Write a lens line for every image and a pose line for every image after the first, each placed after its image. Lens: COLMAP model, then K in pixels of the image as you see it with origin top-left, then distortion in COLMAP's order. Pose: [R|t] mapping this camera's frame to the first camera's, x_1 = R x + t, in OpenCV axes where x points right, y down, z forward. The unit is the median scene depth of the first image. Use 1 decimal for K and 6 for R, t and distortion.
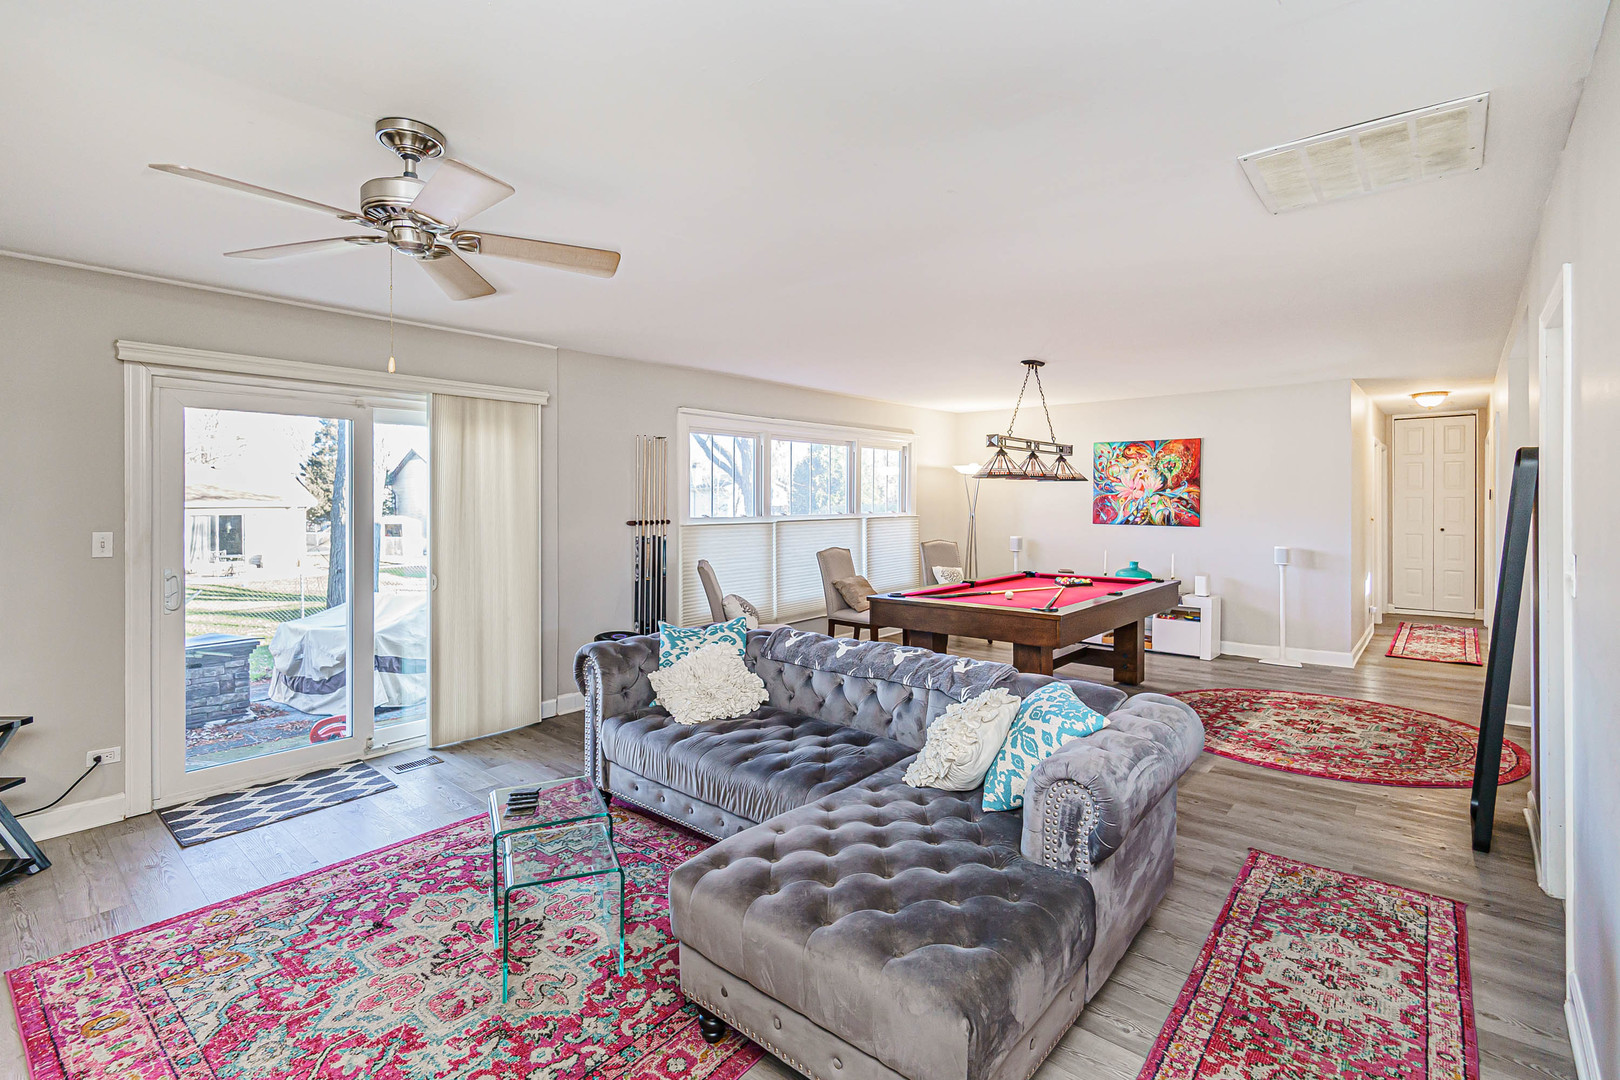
lens RADIAL K [[761.6, 0, 799.7], [0, 761.6, 503.8], [0, 0, 1]] dist [0.002076, 0.000773]
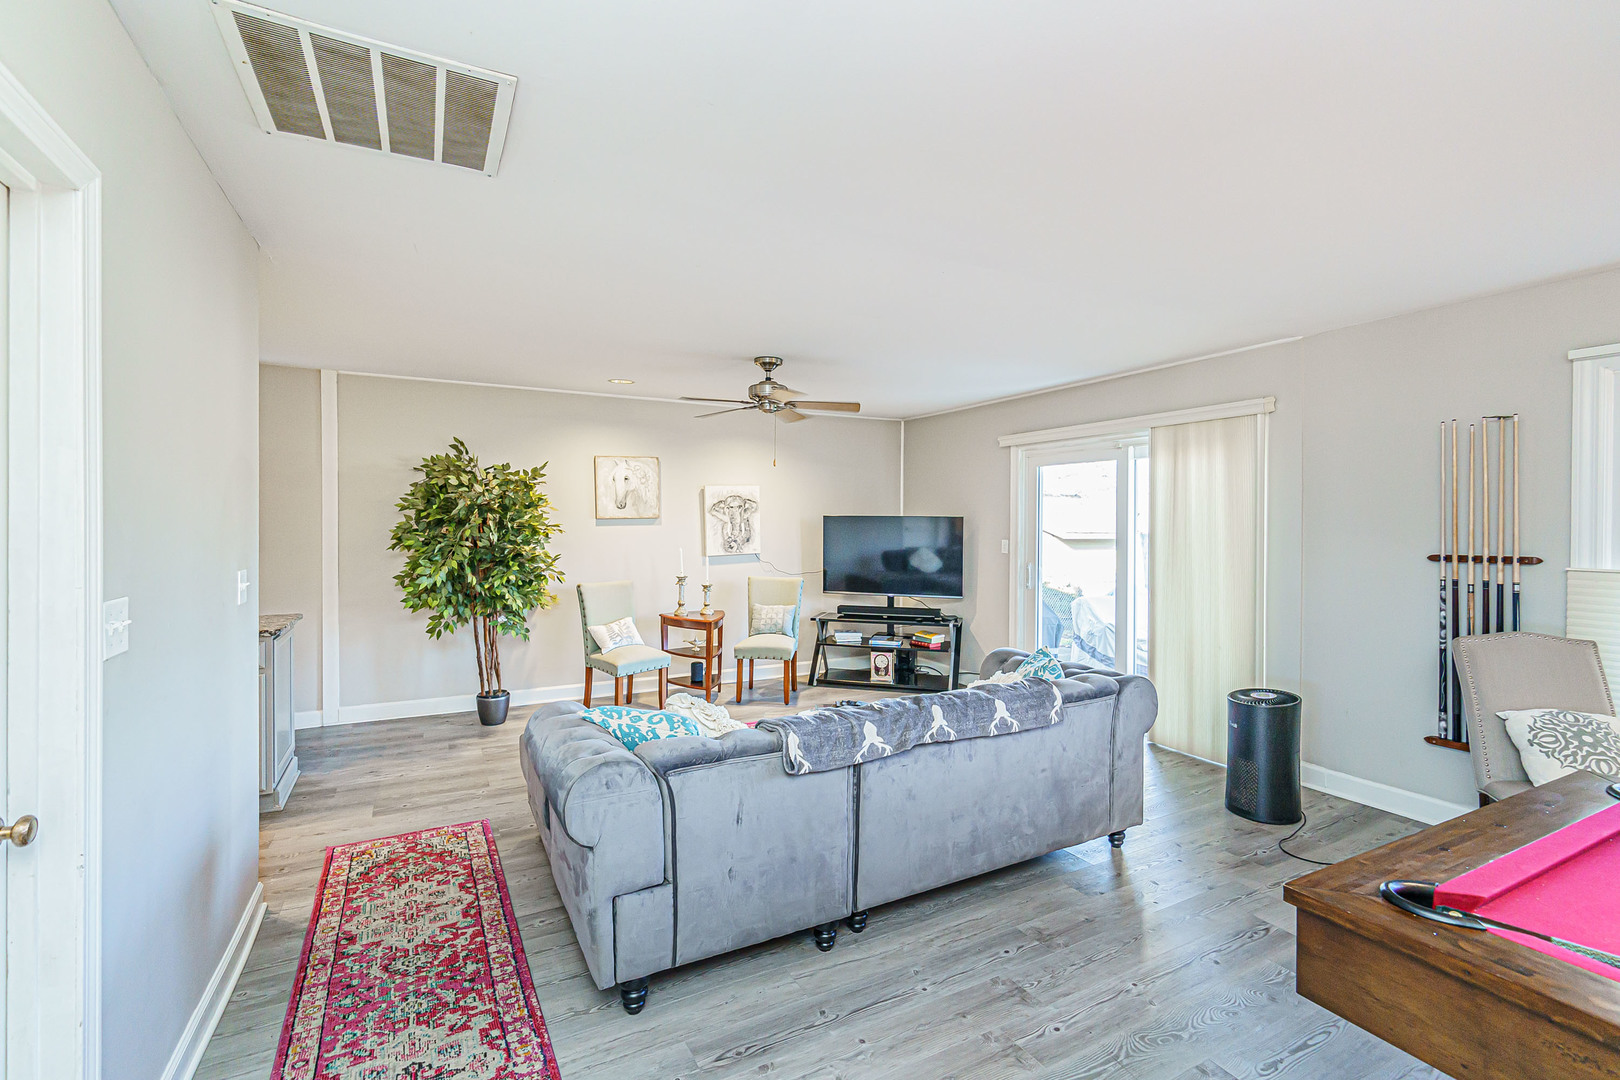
lens RADIAL K [[702.5, 0, 803.4], [0, 702.5, 536.5], [0, 0, 1]] dist [0.001480, 0.000604]
pose [[-0.354306, 0.018394, -0.934949, 1.153620], [-0.003625, 0.999772, 0.021043, -0.008217], [0.935122, 0.010845, -0.354159, 1.530851]]
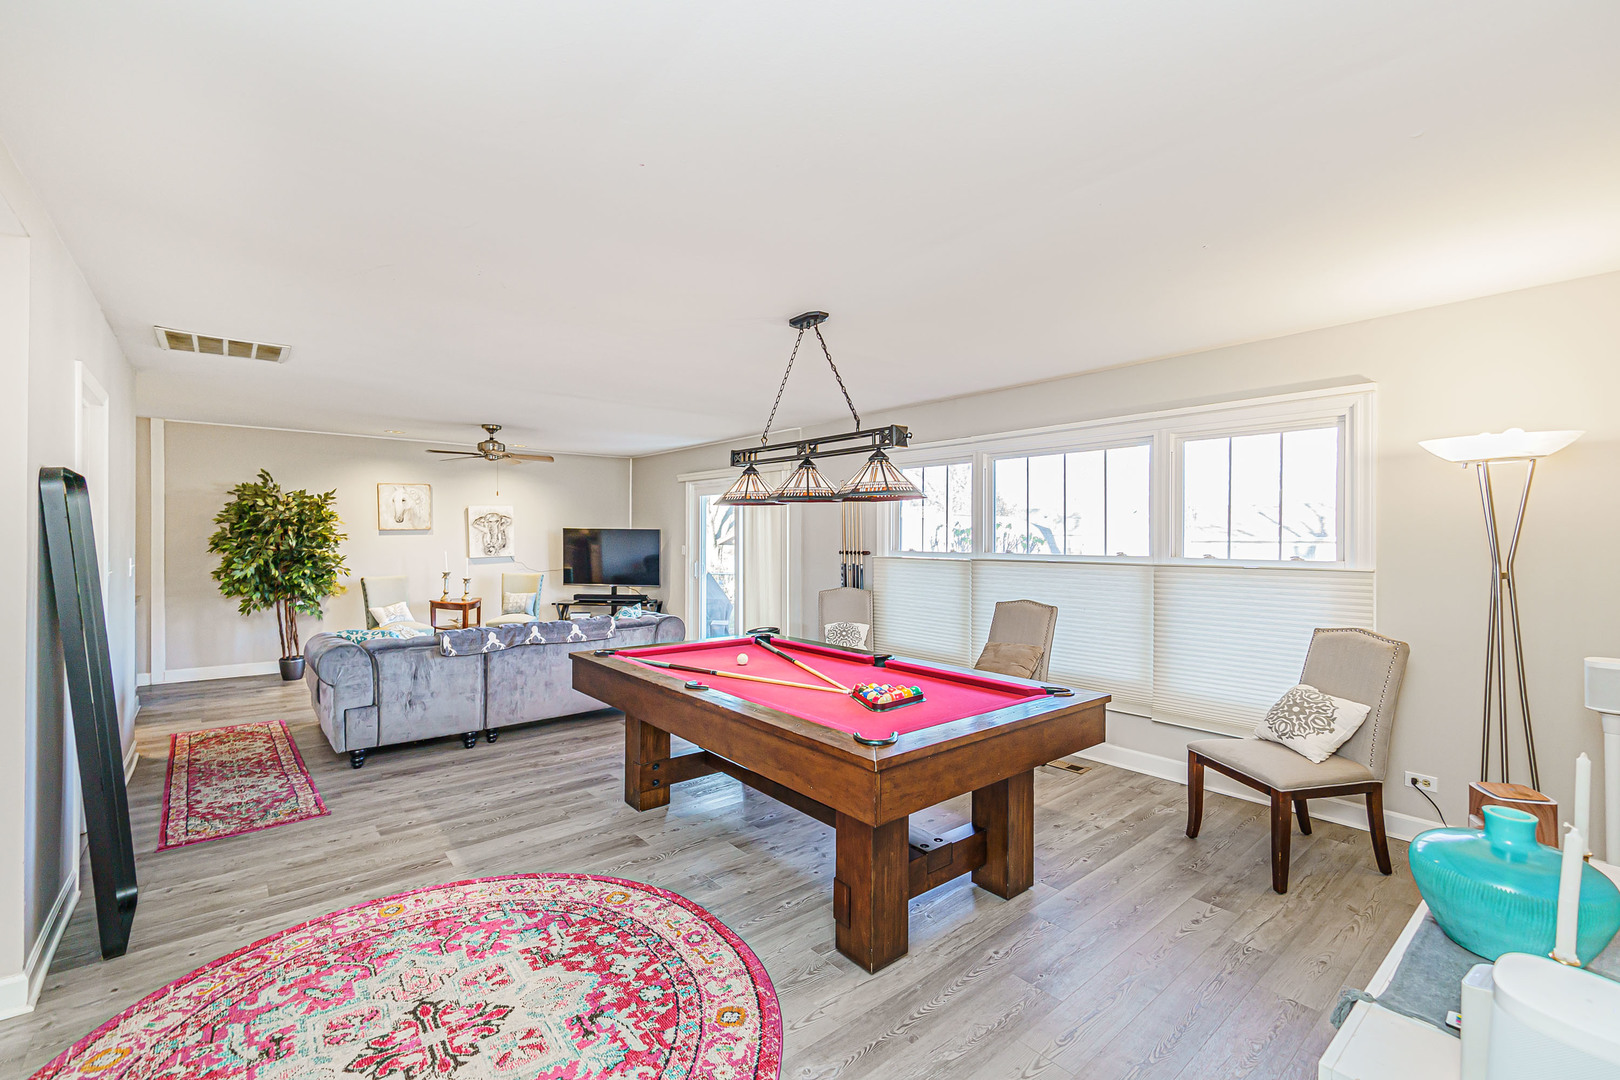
lens RADIAL K [[702.5, 0, 783.4], [0, 702.5, 543.1], [0, 0, 1]] dist [0.001480, 0.000604]
pose [[-0.184250, 0.012628, -0.982798, 1.956058], [-0.005583, 0.999888, 0.013894, -0.010217], [0.982864, 0.008047, -0.184159, 2.400407]]
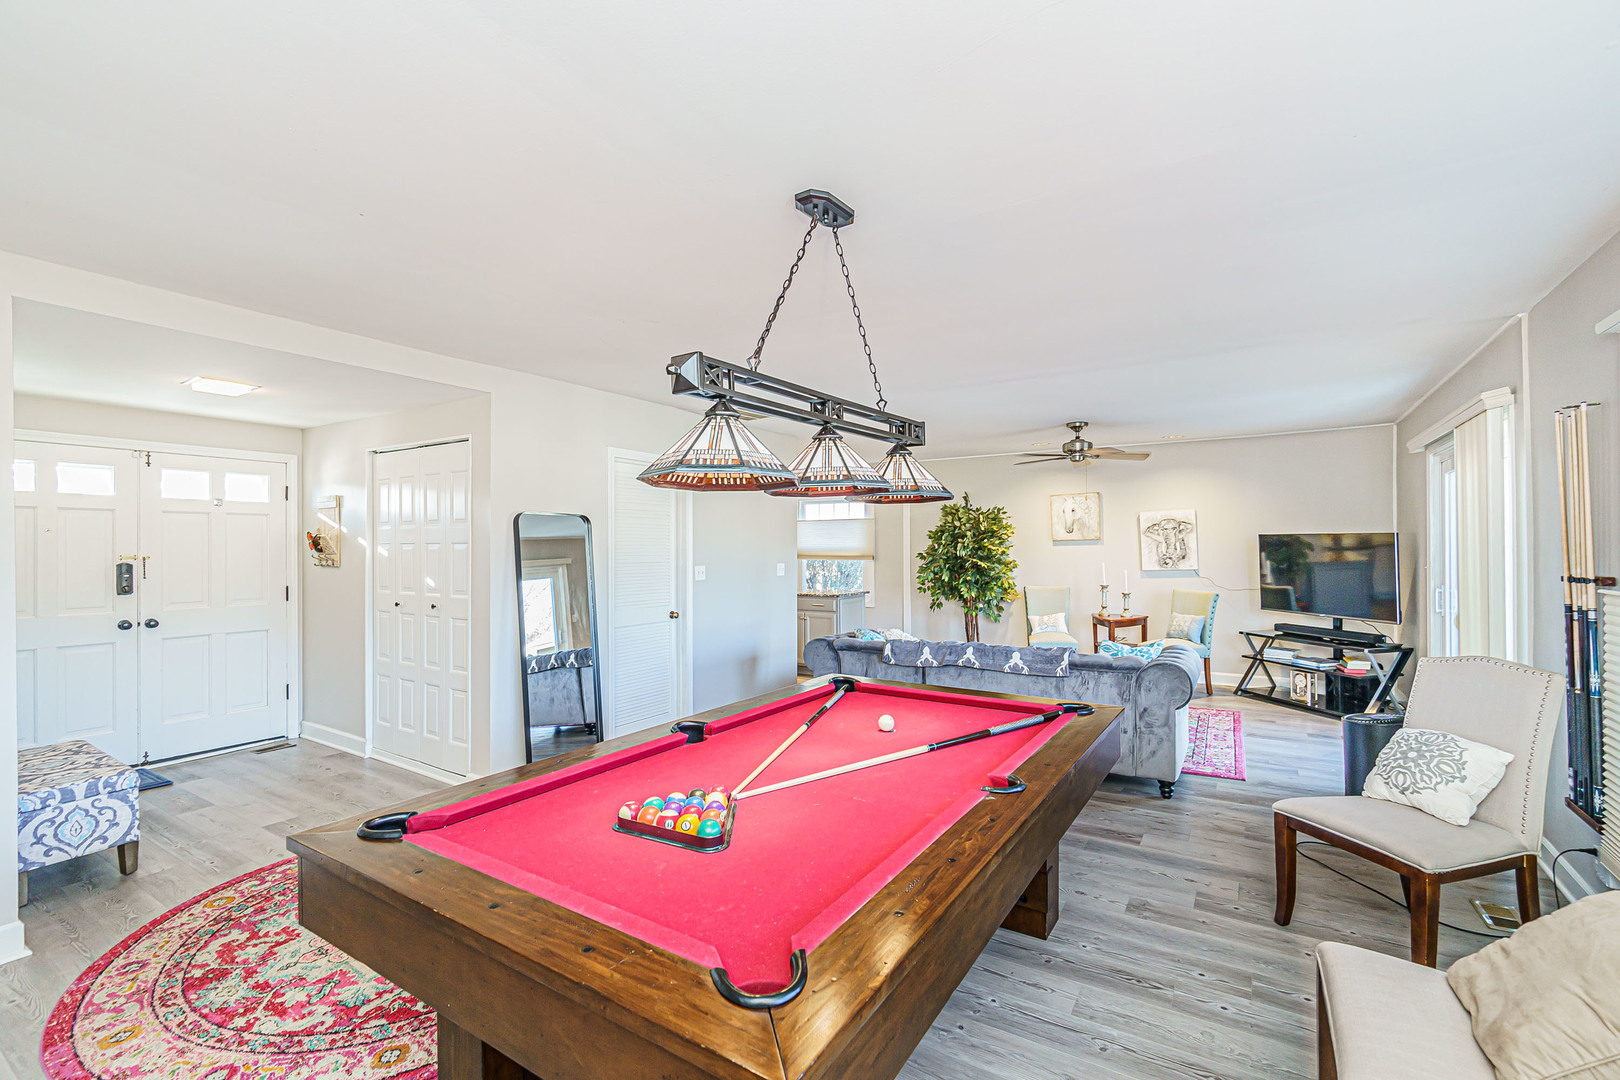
lens RADIAL K [[702.5, 0, 802.1], [0, 702.5, 545.2], [0, 0, 1]] dist [0.001480, 0.000604]
pose [[-0.988646, 0.008735, -0.150006, 0.832303], [0.008868, 0.999961, -0.000218, -0.004339], [0.149998, -0.001546, -0.988685, 3.030244]]
